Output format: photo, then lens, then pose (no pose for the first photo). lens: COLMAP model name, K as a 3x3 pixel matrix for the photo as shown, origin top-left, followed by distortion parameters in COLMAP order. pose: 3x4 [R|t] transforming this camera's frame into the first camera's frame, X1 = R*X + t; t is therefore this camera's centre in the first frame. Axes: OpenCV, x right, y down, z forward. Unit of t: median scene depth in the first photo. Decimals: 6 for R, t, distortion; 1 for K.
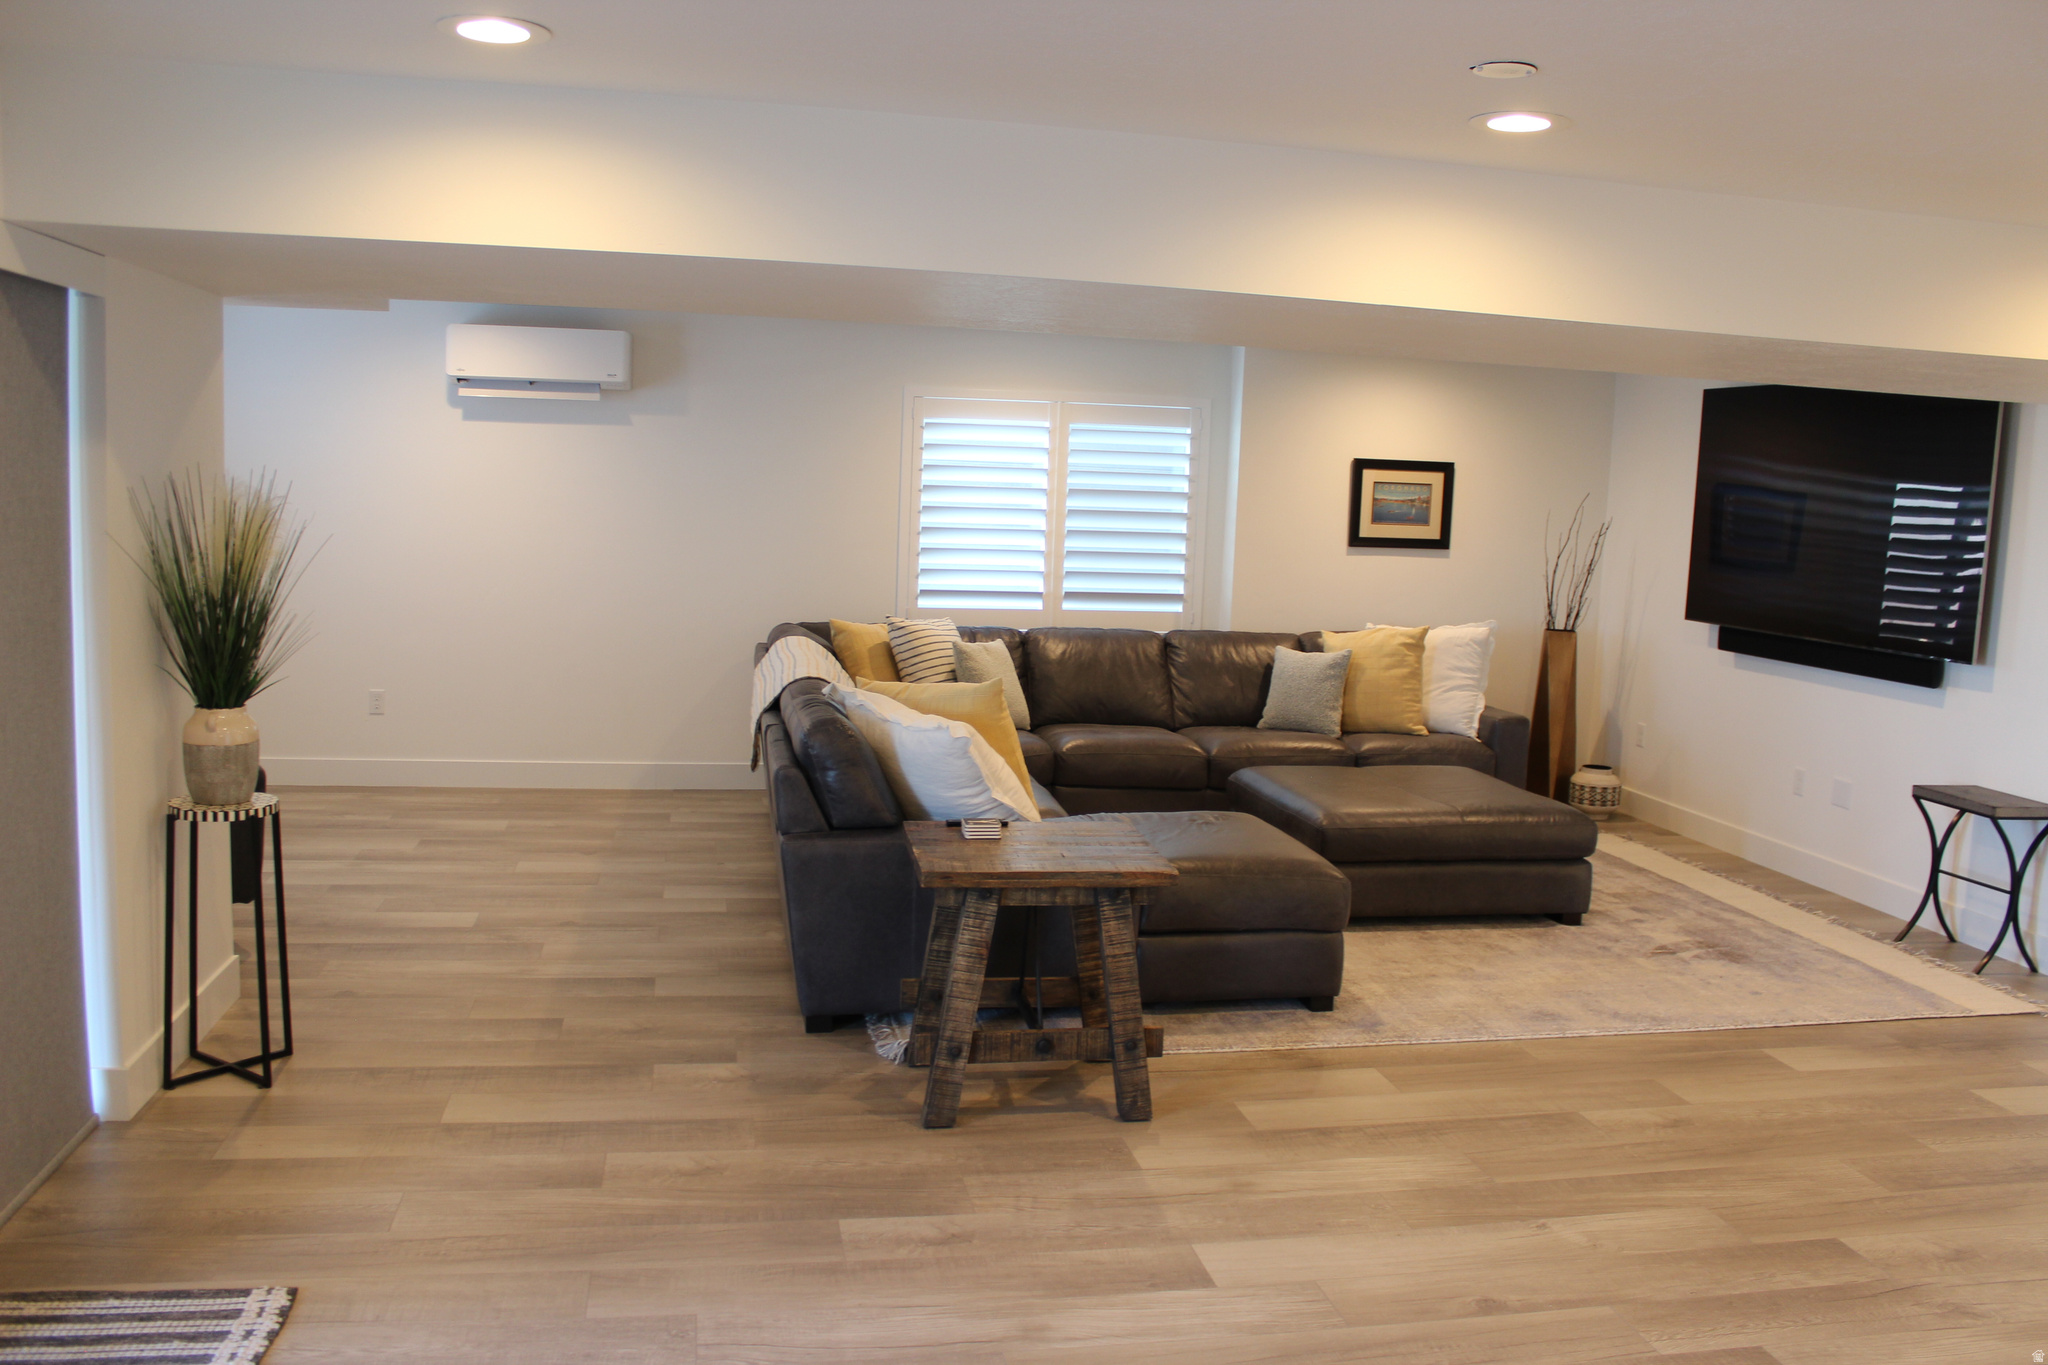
lens RADIAL K [[1703.6, 0, 1044.2], [0, 1703.6, 690.2], [0, 0, 1]] dist [-0.168330, 0.153717]
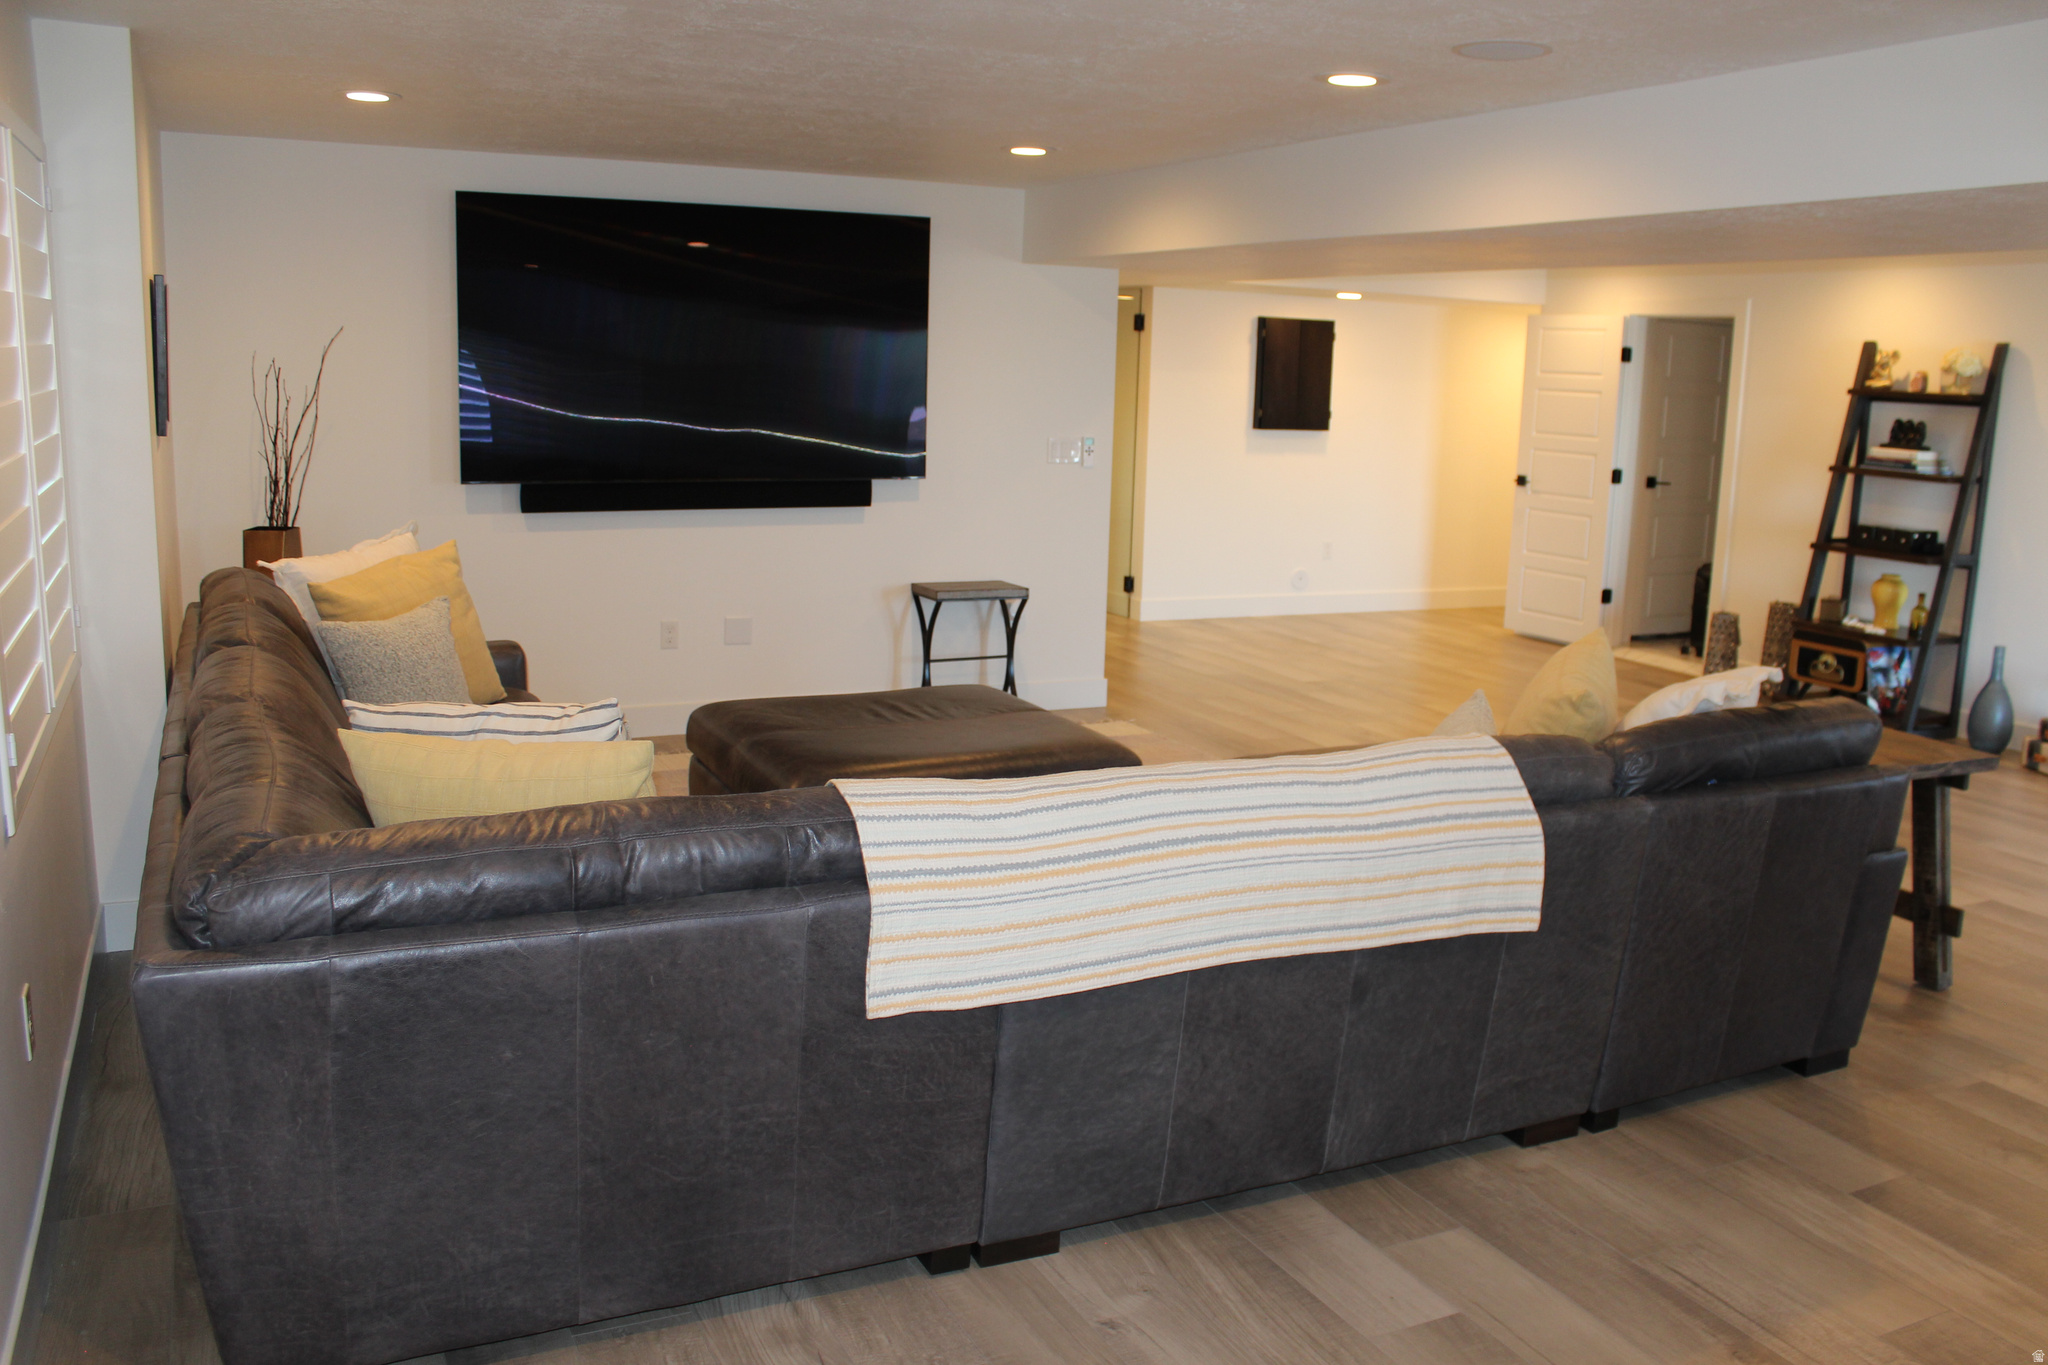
lens RADIAL K [[1703.6, 0, 1044.2], [0, 1703.6, 690.2], [0, 0, 1]] dist [-0.168330, 0.153717]
pose [[-0.261688, -0.230579, 0.937205, -0.628084], [0.076282, 0.963064, 0.258240, -0.181365], [-0.962133, 0.139070, -0.234433, 1.281353]]
